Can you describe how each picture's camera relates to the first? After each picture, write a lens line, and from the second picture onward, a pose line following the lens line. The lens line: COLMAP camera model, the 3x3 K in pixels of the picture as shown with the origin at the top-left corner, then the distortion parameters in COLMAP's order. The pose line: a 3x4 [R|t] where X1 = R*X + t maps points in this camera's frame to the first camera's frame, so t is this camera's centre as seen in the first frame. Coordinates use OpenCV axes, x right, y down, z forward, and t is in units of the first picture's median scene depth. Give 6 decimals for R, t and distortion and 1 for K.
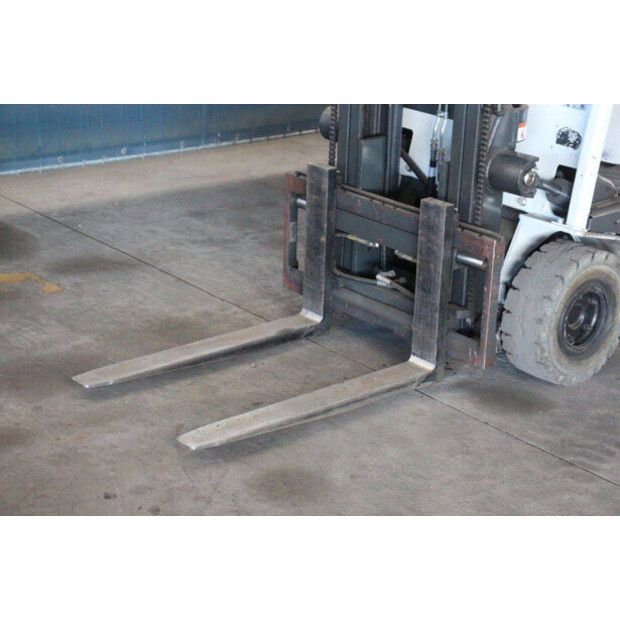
lens RADIAL K [[1414.7, 0, 310.0], [0, 1414.7, 310.0], [0, 0, 1]] dist [0.341860, 0.103609]
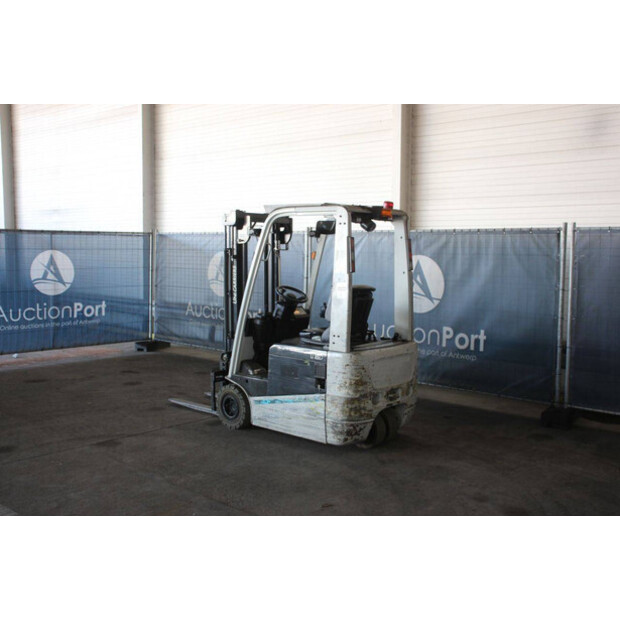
lens RADIAL K [[699.0, 0, 308.7], [0, 699.0, 298.5], [0, 0, 1]] dist [-0.037726, 0.006052]
pose [[0.114373, 0.022779, -0.993177, 1.721432], [-0.341501, 0.939713, -0.017774, -0.248503], [0.932897, 0.341204, 0.115257, 0.896506]]
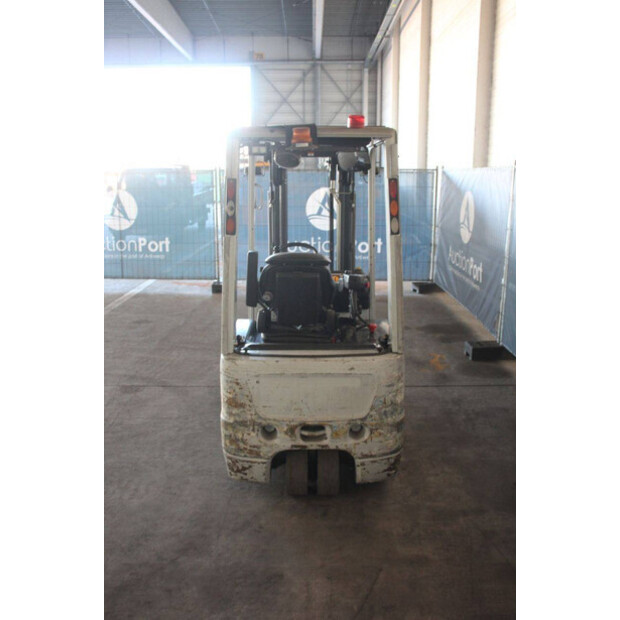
lens RADIAL K [[568.2, 0, 310.0], [0, 568.2, 310.0], [0, 0, 1]] dist [-0.141351, 0.173371]
pose [[-0.662830, 0.121597, -0.738831, 0.873735], [-0.284107, 0.872096, 0.398412, -0.562649], [0.692777, 0.473986, -0.543504, 1.583626]]
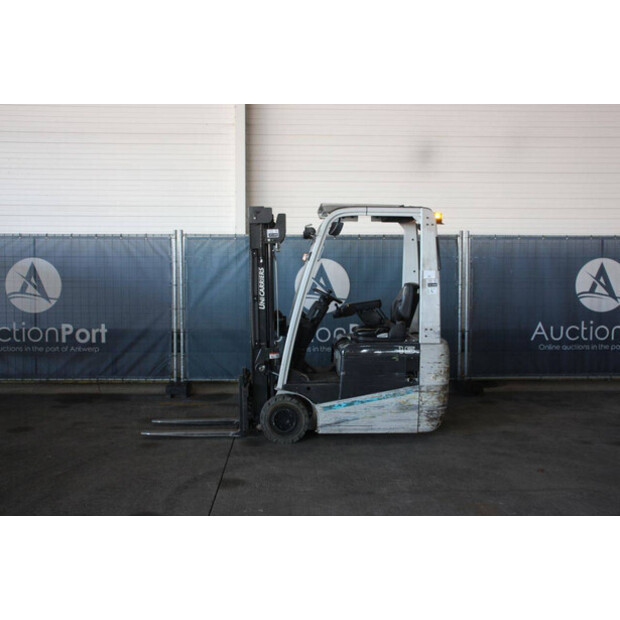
lens RADIAL K [[697.6, 0, 308.5], [0, 697.6, 303.6], [0, 0, 1]] dist [-0.038225, 0.009832]
pose [[0.772265, -0.017871, -0.635050, 1.123304], [-0.179481, 0.952747, -0.245073, 0.116897], [0.609421, 0.303240, 0.732565, -0.075472]]
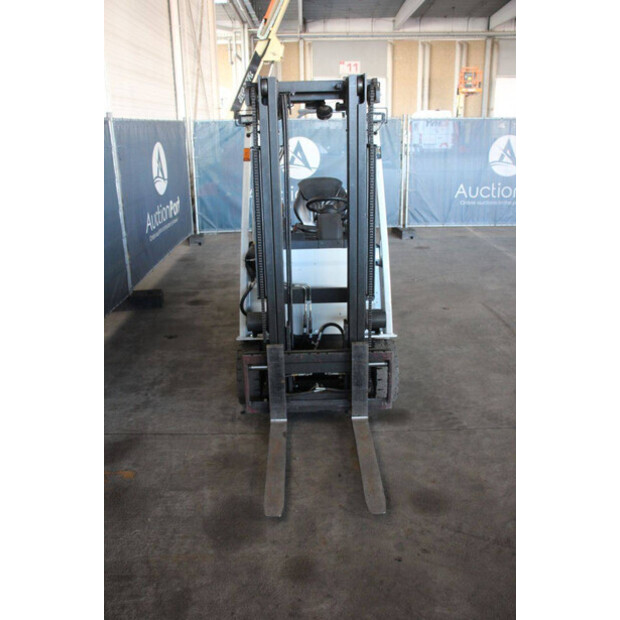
lens RADIAL K [[568.2, 0, 310.0], [0, 568.2, 310.0], [0, 0, 1]] dist [-0.141351, 0.173371]
pose [[0.645837, -0.297332, 0.703199, -0.494597], [0.307514, 0.944340, 0.116865, -0.227995], [-0.698806, 0.140768, 0.701323, 0.445254]]
